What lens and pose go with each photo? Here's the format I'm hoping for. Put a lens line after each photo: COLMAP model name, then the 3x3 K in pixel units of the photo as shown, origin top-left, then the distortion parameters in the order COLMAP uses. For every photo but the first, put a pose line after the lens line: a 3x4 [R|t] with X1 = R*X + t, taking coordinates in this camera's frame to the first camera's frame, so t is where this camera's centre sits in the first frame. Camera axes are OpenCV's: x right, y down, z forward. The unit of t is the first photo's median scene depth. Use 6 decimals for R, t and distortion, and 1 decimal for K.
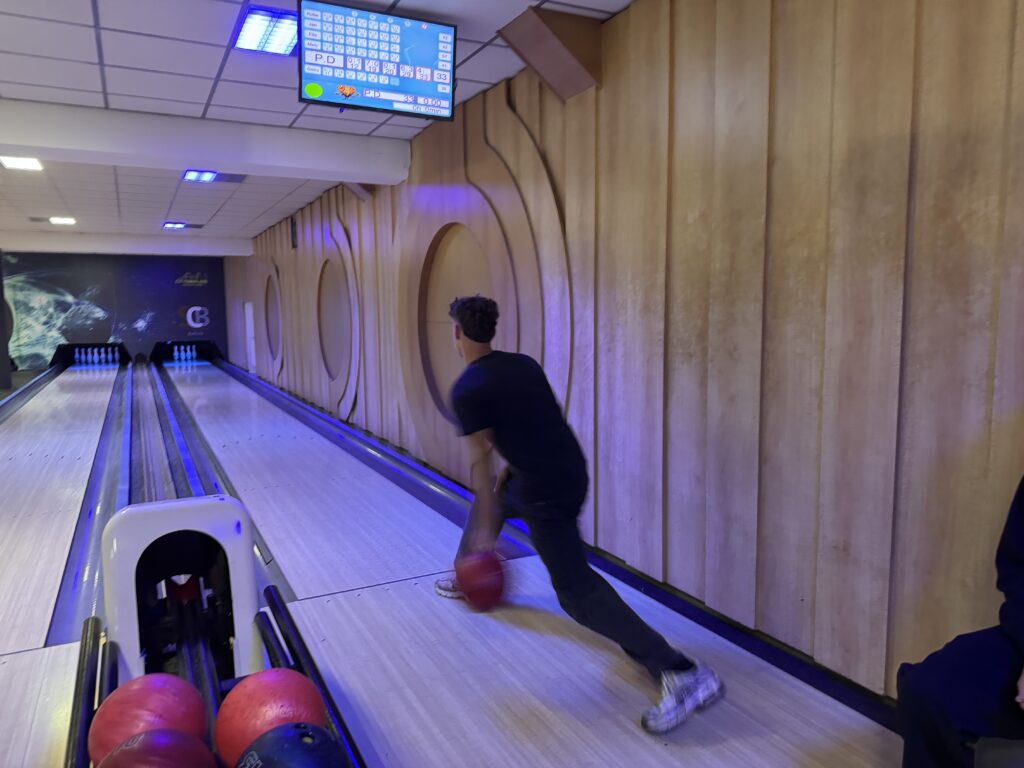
lens RADIAL K [[713.5, 0, 509.2], [0, 713.5, 388.9], [0, 0, 1]] dist [0.055948, -0.074838]
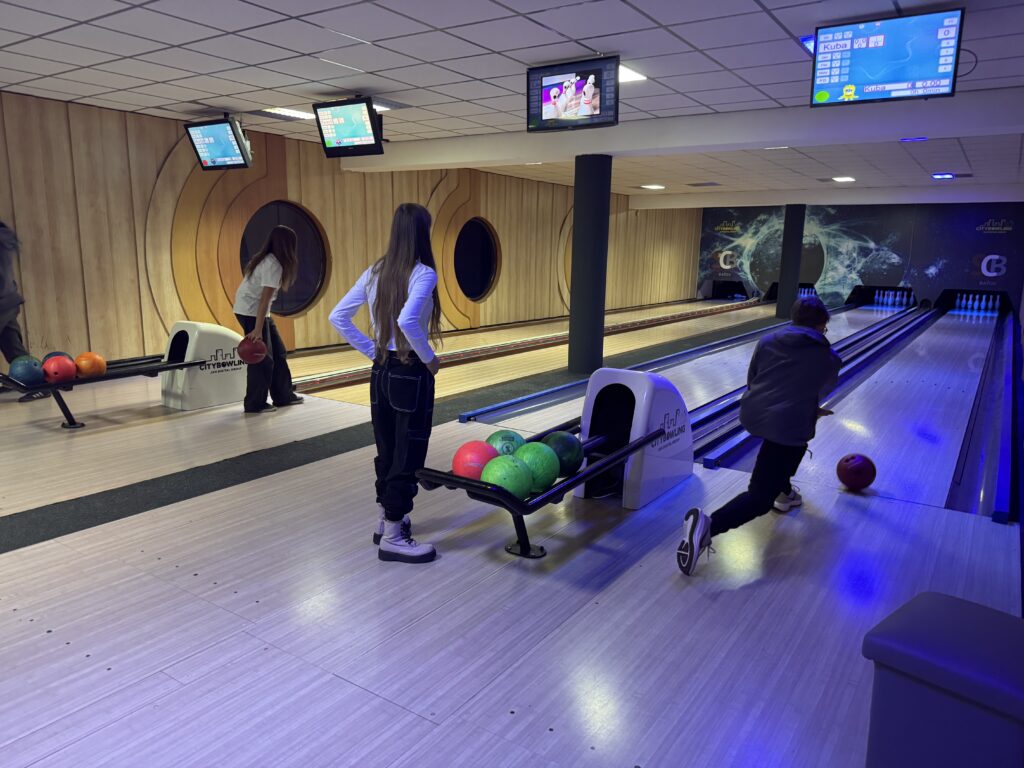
lens RADIAL K [[713.5, 0, 513.8], [0, 713.5, 389.0], [0, 0, 1]] dist [0.055948, -0.074838]
pose [[0.470822, 0.186318, -0.862329, 0.474193], [-0.118511, 0.981943, 0.147456, -0.017985], [0.874232, 0.032770, 0.484401, -0.062710]]
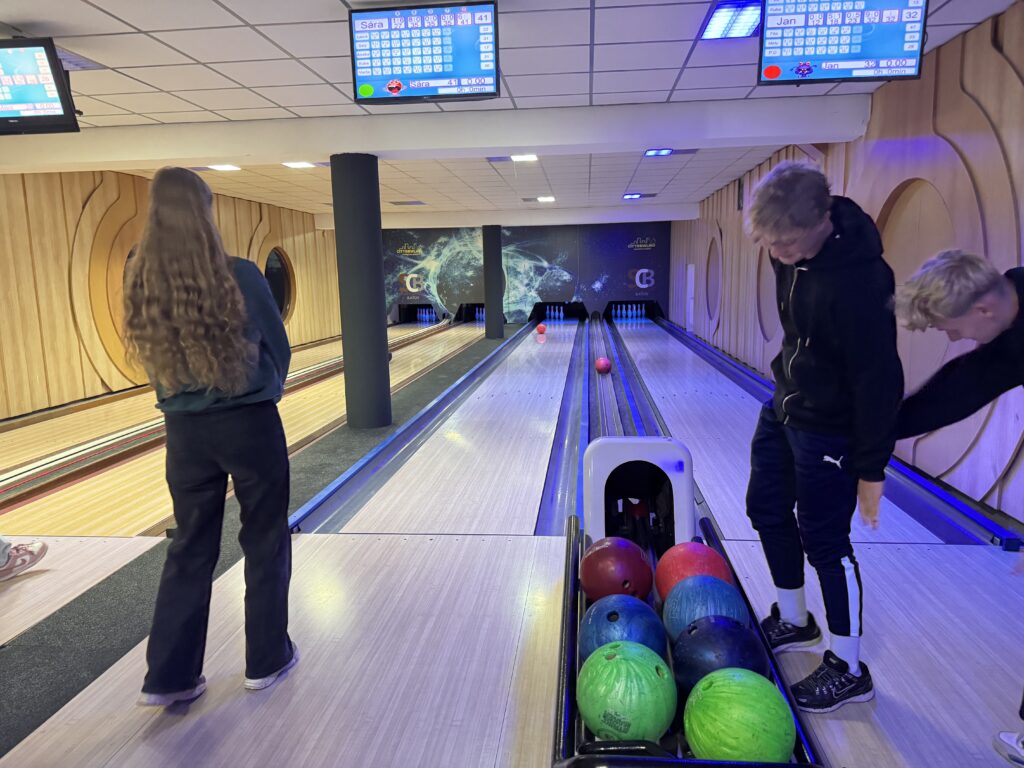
lens RADIAL K [[713.5, 0, 517.1], [0, 713.5, 383.7], [0, 0, 1]] dist [0.055948, -0.074838]
pose [[0.837859, 0.073968, -0.540853, 0.016568], [-0.046811, 0.996863, 0.063816, -0.003967], [0.543876, -0.028151, 0.838693, -0.079081]]
